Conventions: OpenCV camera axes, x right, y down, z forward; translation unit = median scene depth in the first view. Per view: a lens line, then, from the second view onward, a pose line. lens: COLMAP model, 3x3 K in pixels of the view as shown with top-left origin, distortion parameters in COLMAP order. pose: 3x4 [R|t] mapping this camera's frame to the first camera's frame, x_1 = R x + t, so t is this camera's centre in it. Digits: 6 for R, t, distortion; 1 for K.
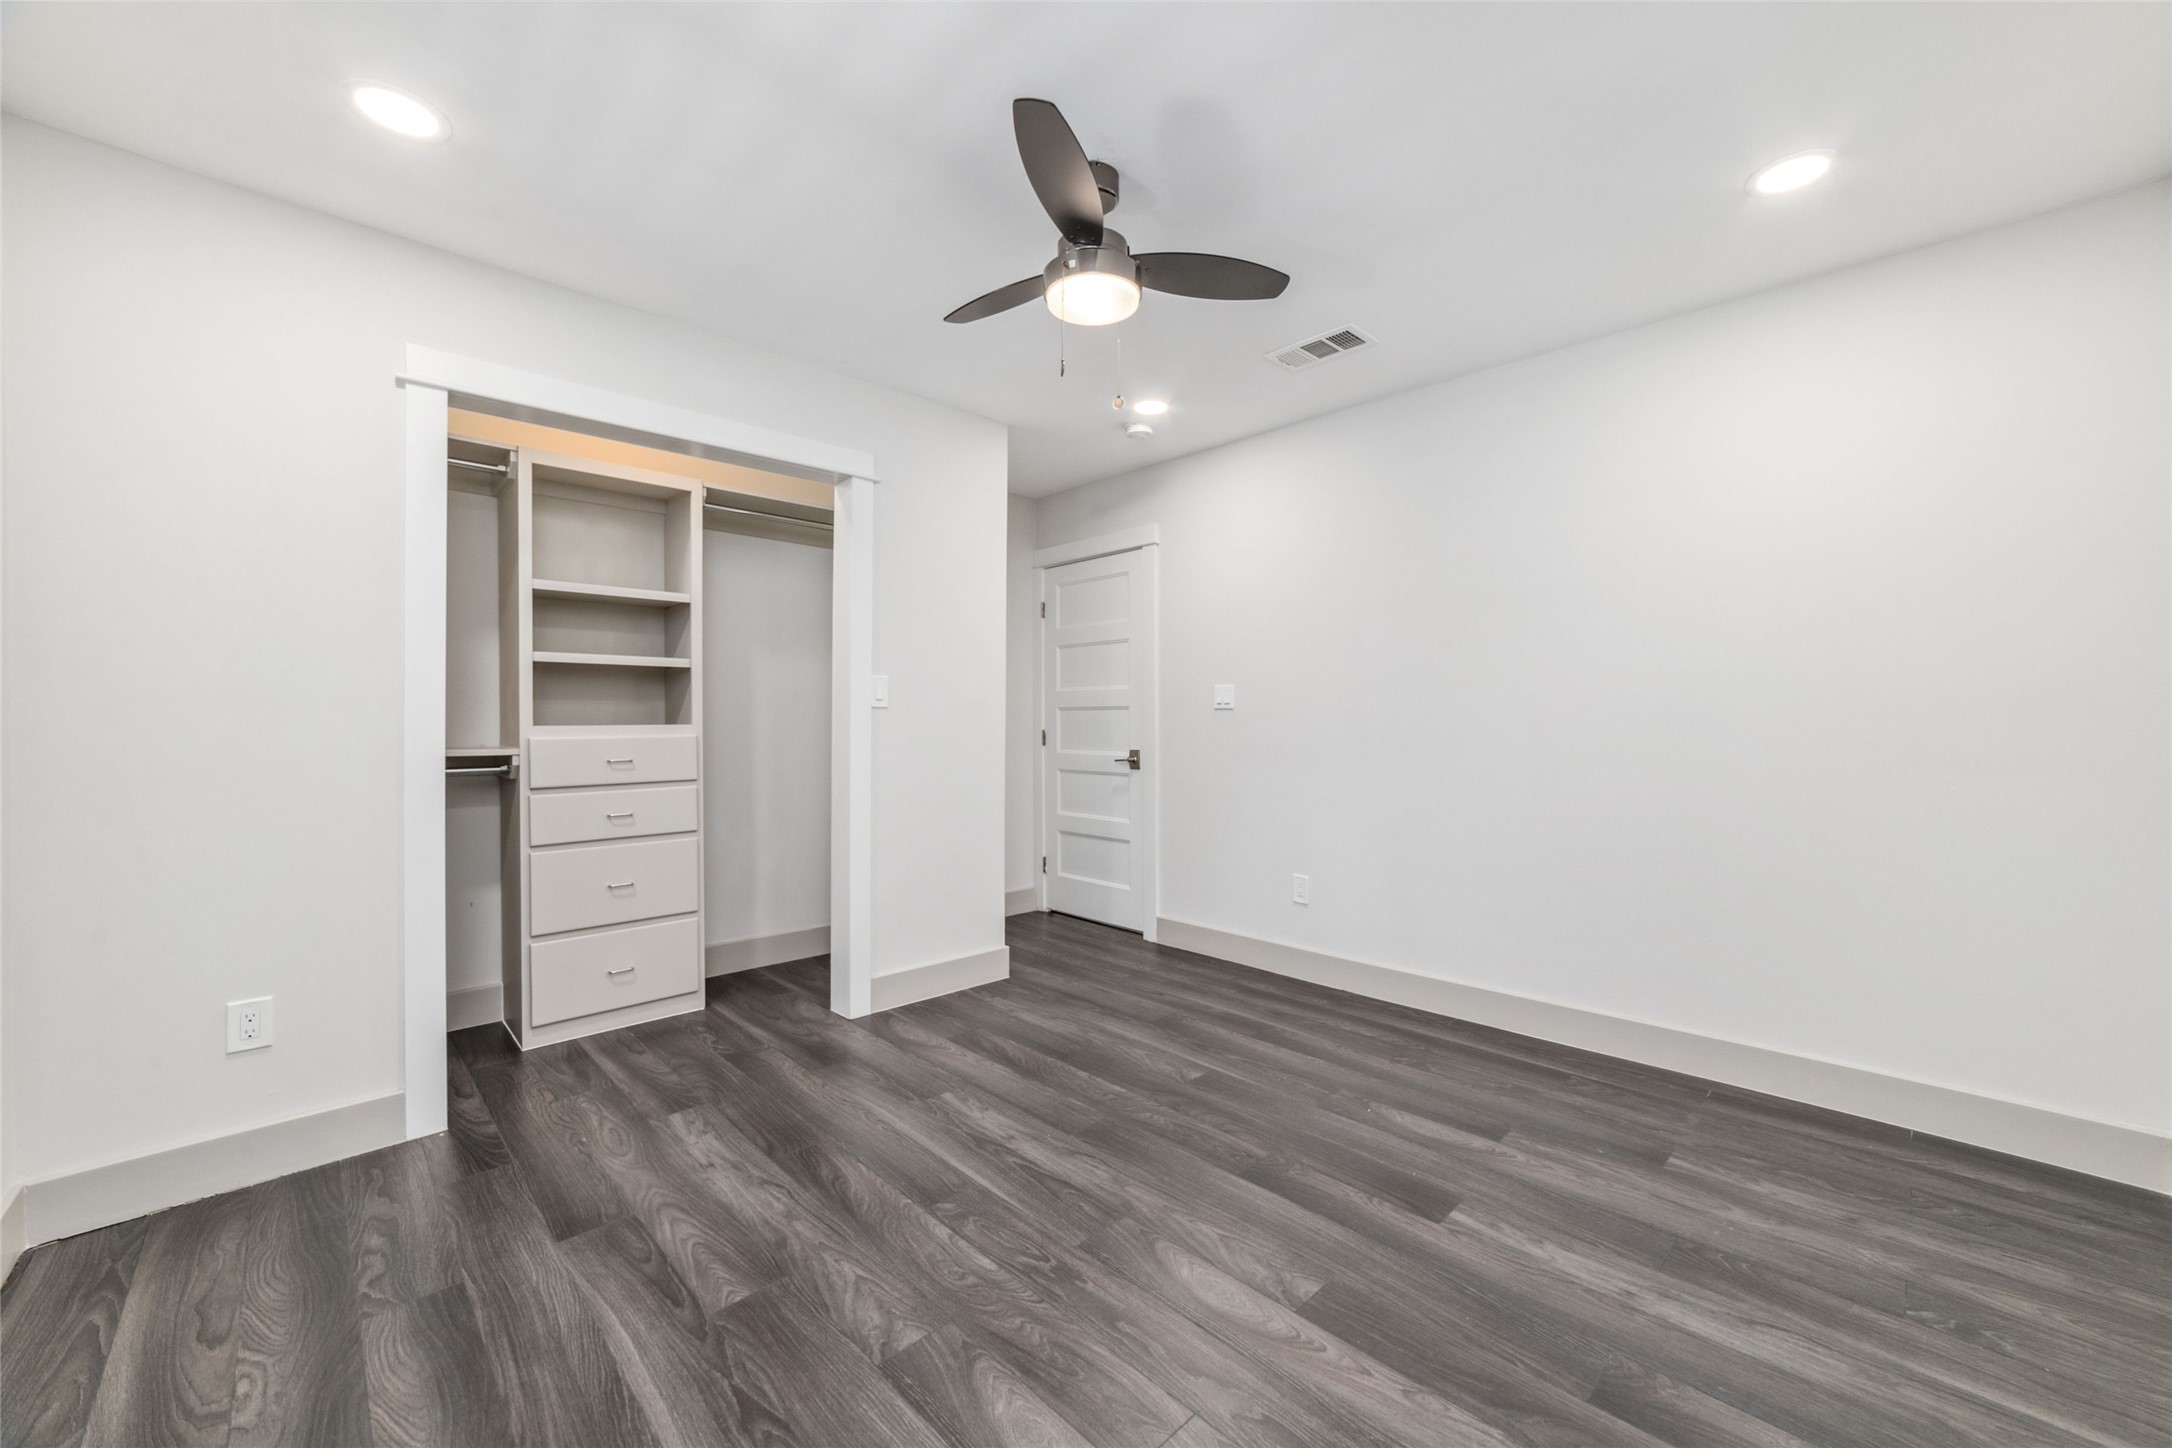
lens RADIAL K [[831.8, 0, 1075.7], [0, 831.8, 723.1], [0, 0, 1]] dist [-0.019299, 0.002027]
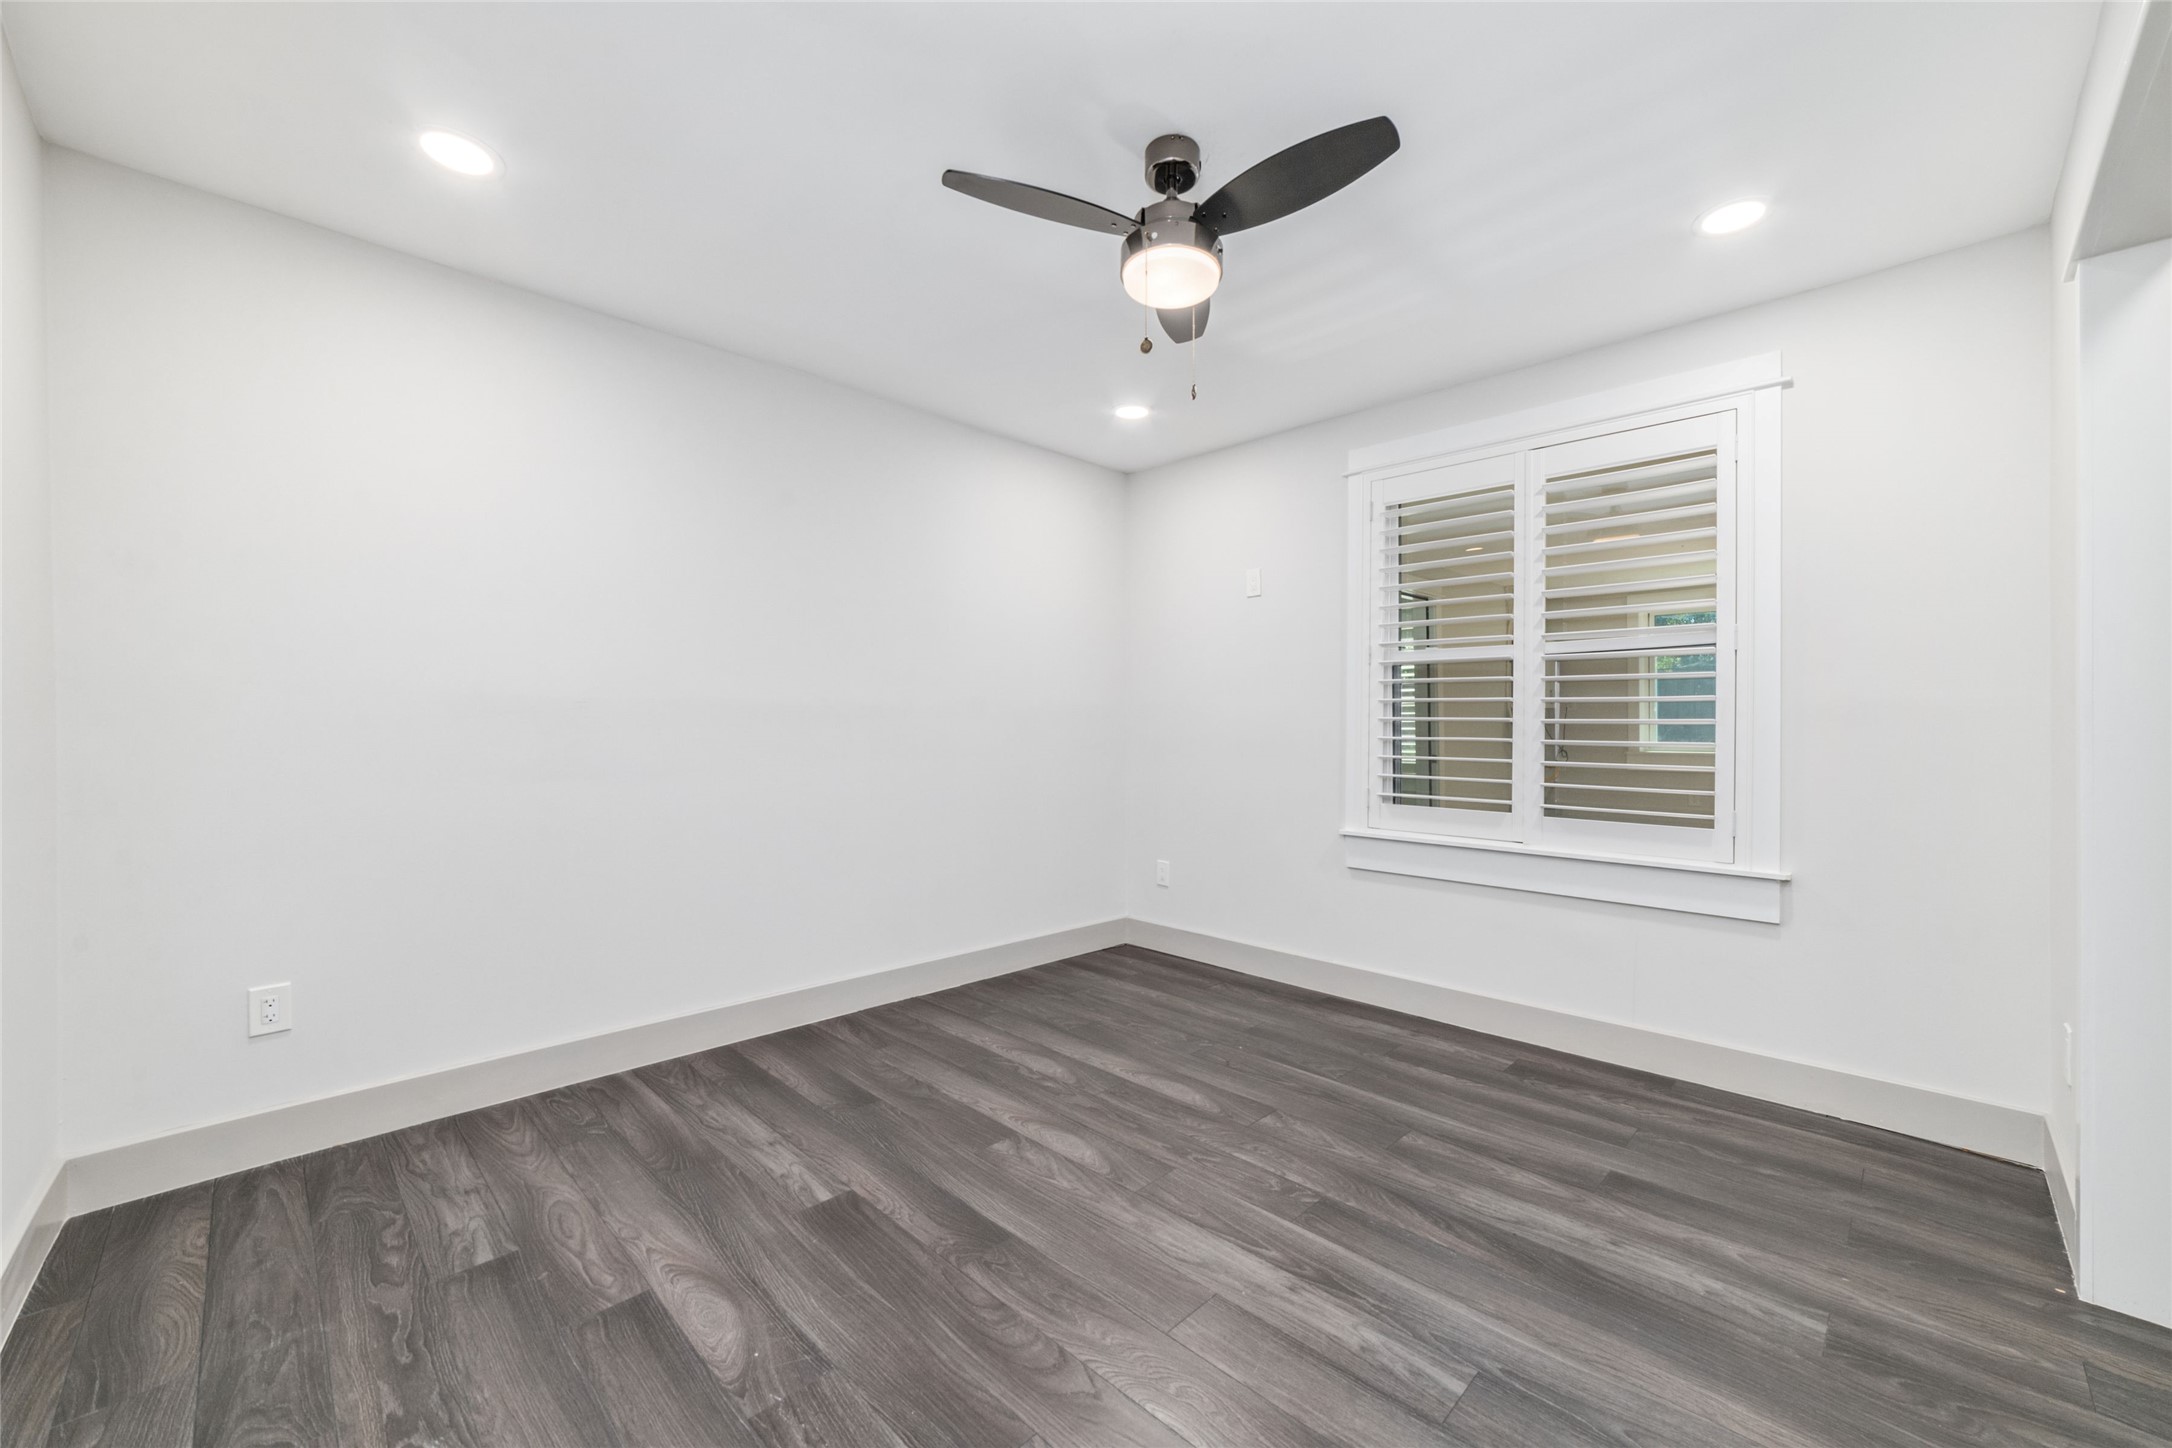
lens RADIAL K [[831.8, 0, 1075.7], [0, 831.8, 723.1], [0, 0, 1]] dist [-0.019299, 0.002027]
pose [[-0.999882, 0.002136, -0.015223, 0.150375], [0.002151, 0.999997, -0.000976, -0.014548], [0.015221, -0.001008, -0.999884, 2.037292]]
